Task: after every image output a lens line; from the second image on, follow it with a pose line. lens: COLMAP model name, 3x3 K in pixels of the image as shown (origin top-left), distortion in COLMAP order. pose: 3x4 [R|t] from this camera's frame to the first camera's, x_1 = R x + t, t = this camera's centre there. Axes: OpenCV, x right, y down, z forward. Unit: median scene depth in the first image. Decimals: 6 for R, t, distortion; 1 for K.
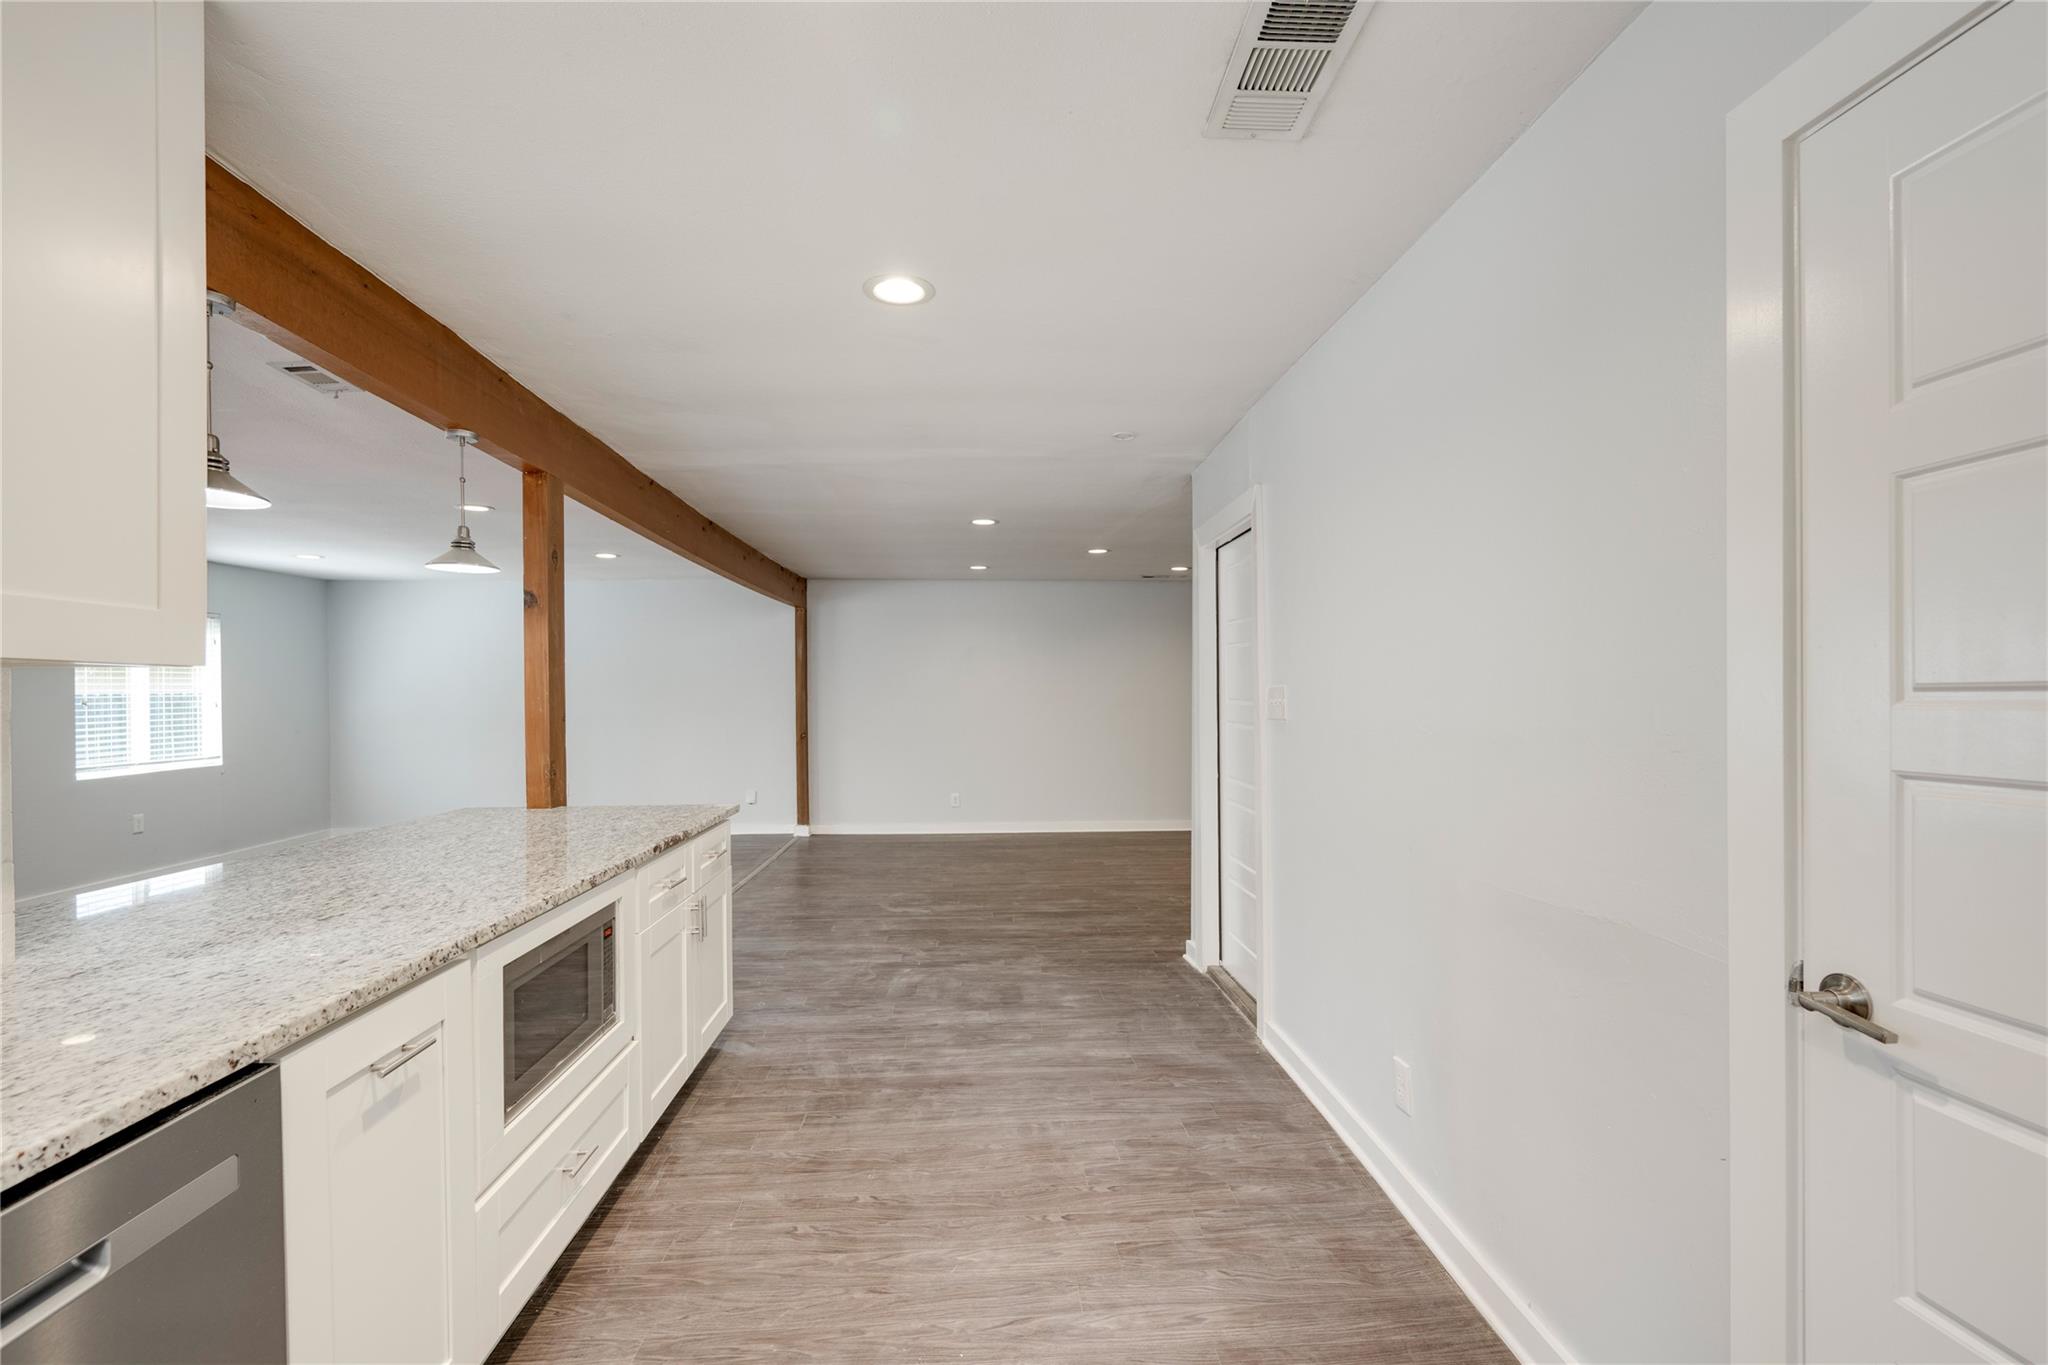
lens RADIAL K [[922.4, 0, 1038.6], [0, 922.4, 696.6], [0, 0, 1]] dist [-0.003179, 0.000165]
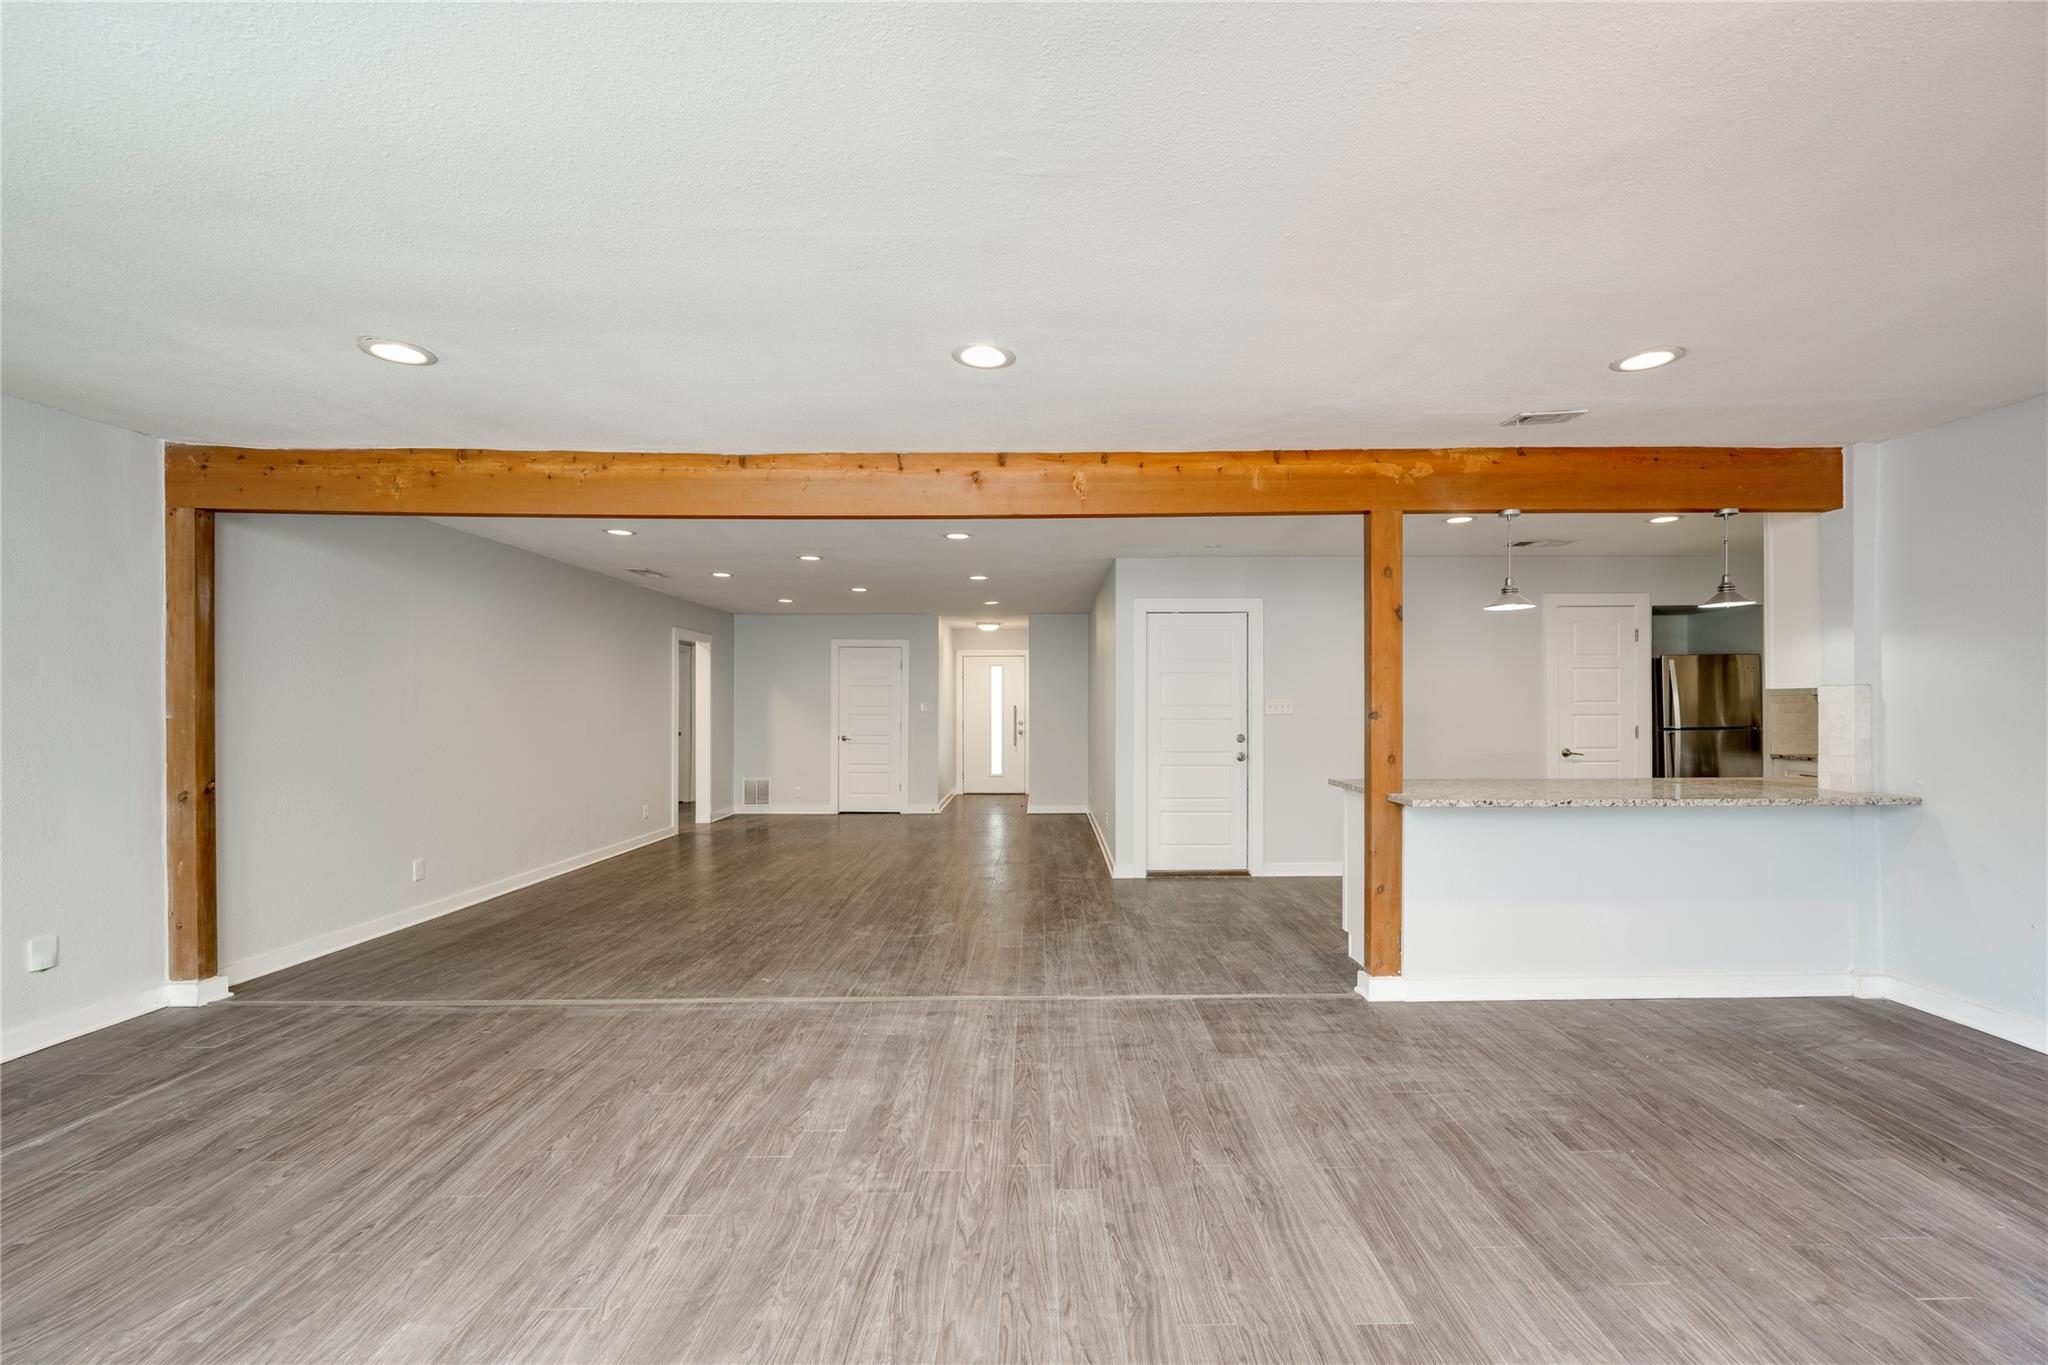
lens RADIAL K [[841.3, 0, 1044.4], [0, 841.3, 702.1], [0, 0, 1]] dist [-0.000925, 0.000043]
pose [[0.068583, 0.009963, 0.997596, -1.868696], [0.004750, 0.999936, -0.010313, 0.012742], [-0.997634, 0.005446, 0.068532, 1.549879]]
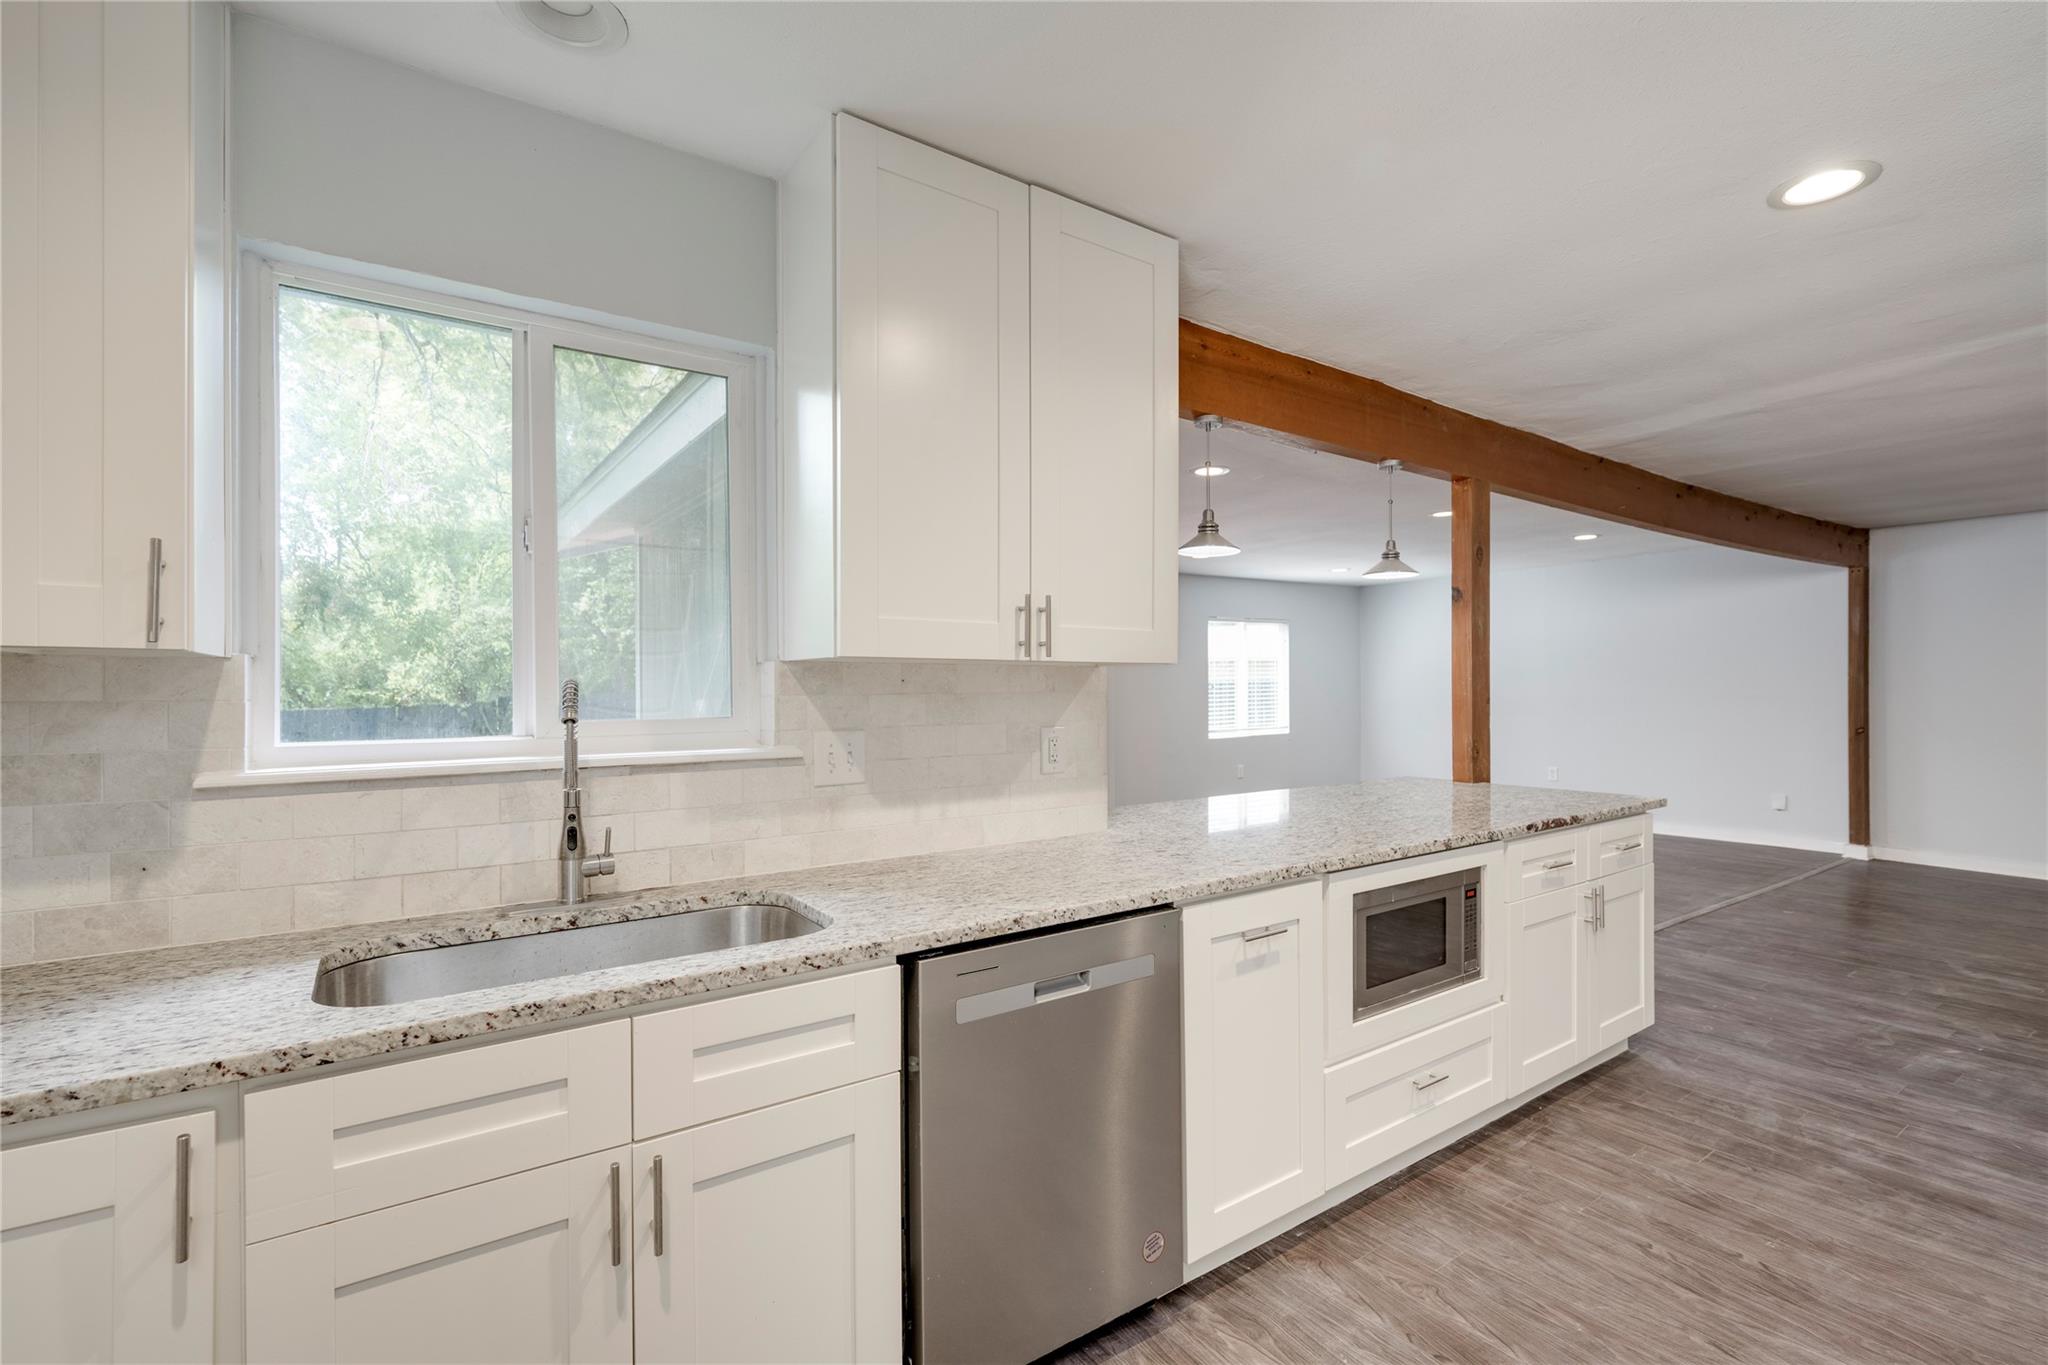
lens RADIAL K [[922.4, 0, 1022.1], [0, 922.4, 675.6], [0, 0, 1]] dist [-0.003179, 0.000165]
pose [[0.506353, -0.006963, -0.862298, 0.169485], [0.001780, 0.999974, -0.007029, -0.000436], [0.862325, 0.002025, 0.506352, -0.023661]]
